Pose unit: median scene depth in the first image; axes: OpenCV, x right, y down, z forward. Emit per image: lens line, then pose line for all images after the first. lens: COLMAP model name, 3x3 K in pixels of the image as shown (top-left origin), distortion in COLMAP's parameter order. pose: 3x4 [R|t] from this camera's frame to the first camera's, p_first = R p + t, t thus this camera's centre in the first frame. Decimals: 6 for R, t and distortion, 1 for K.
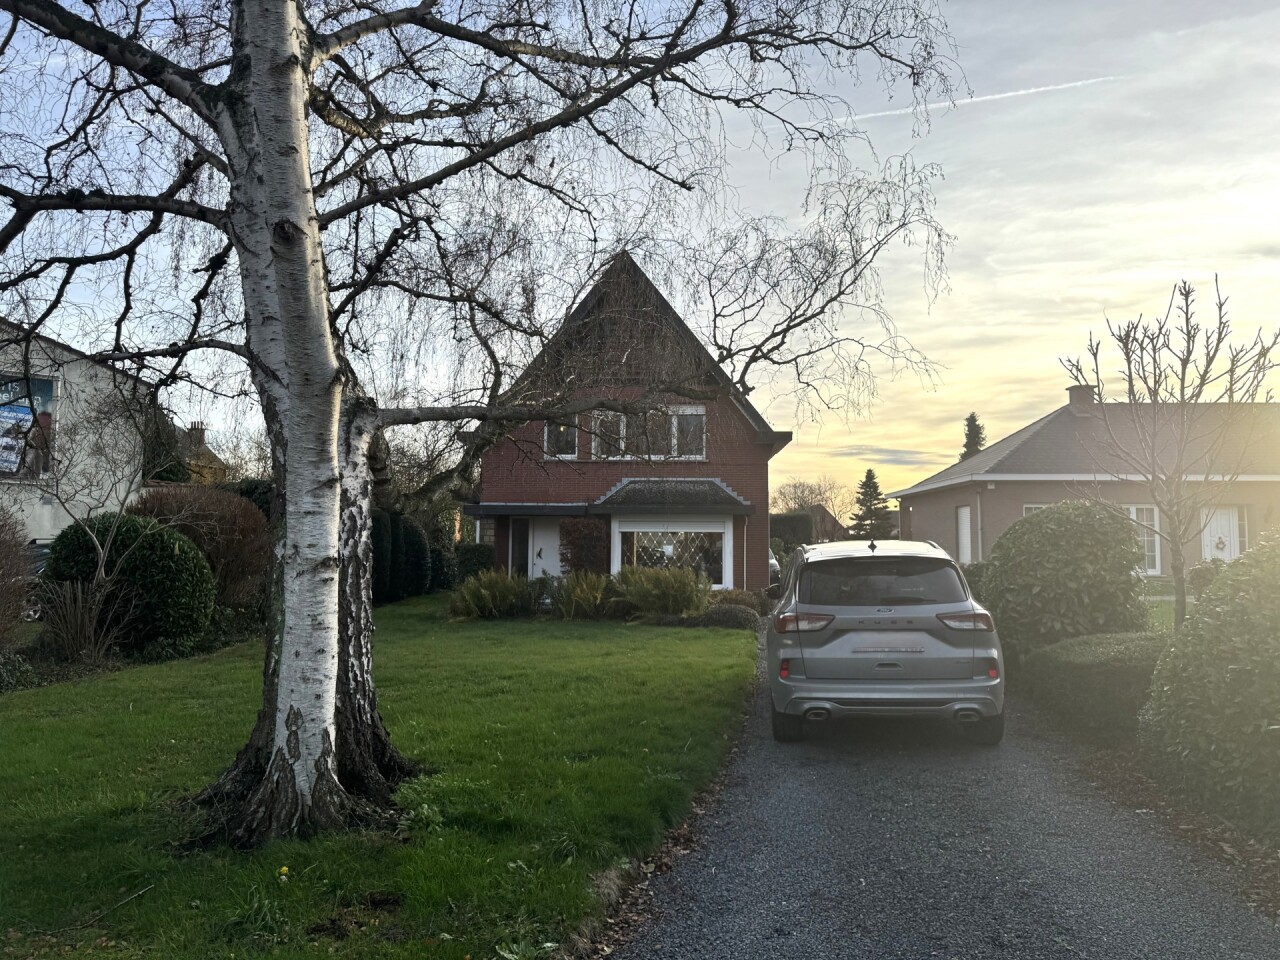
lens RADIAL K [[901.1, 0, 640.0], [0, 901.1, 480.0], [0, 0, 1]] dist [0.150556, -0.218536]
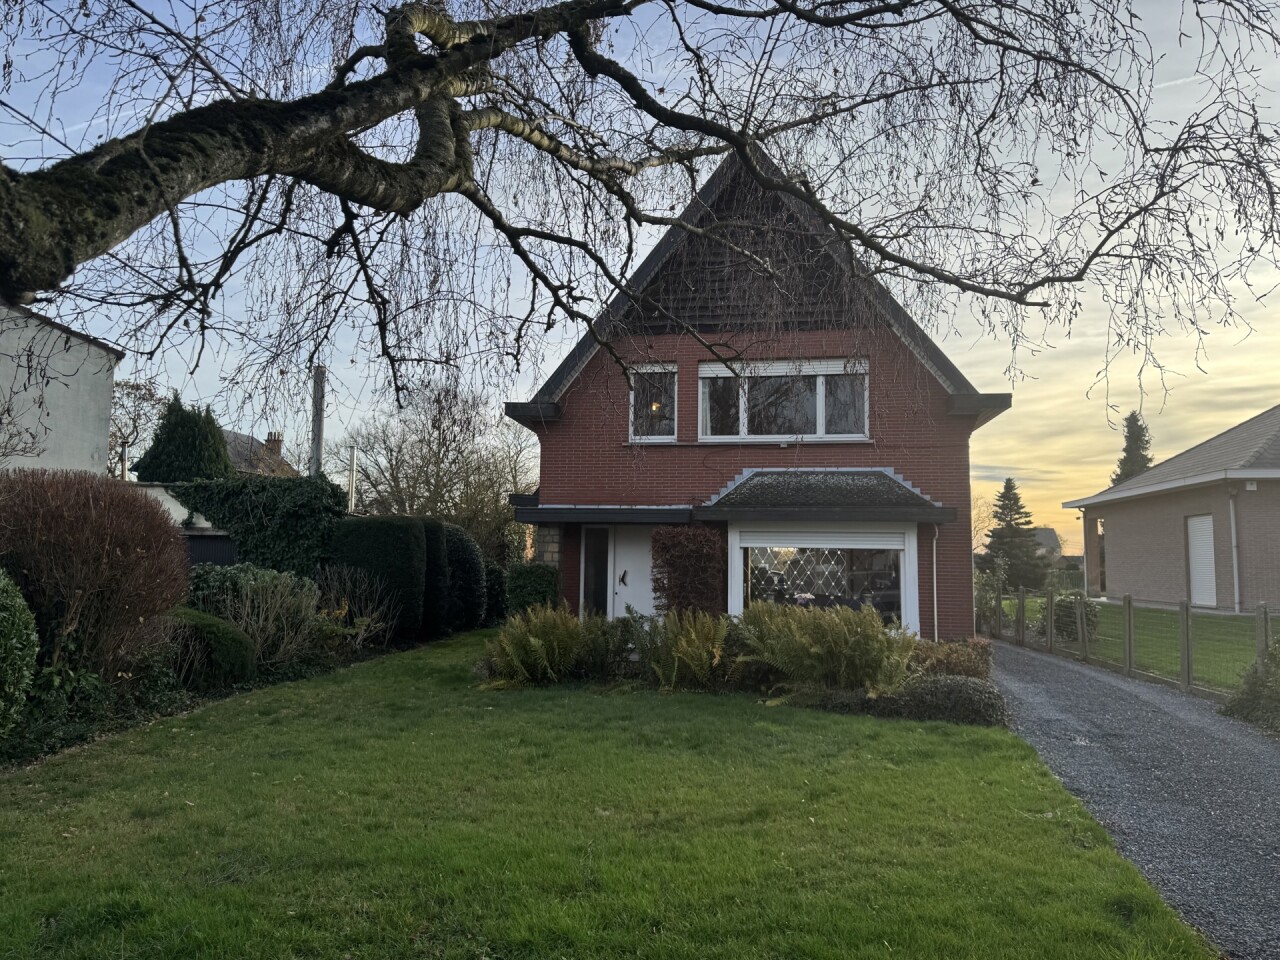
lens RADIAL K [[901.1, 0, 640.0], [0, 901.1, 480.0], [0, 0, 1]] dist [0.150556, -0.218536]
pose [[0.995050, -0.004688, -0.099262, -0.029985], [0.002747, 0.999803, -0.019681, 0.019980], [0.099335, 0.019311, 0.994867, 0.319359]]
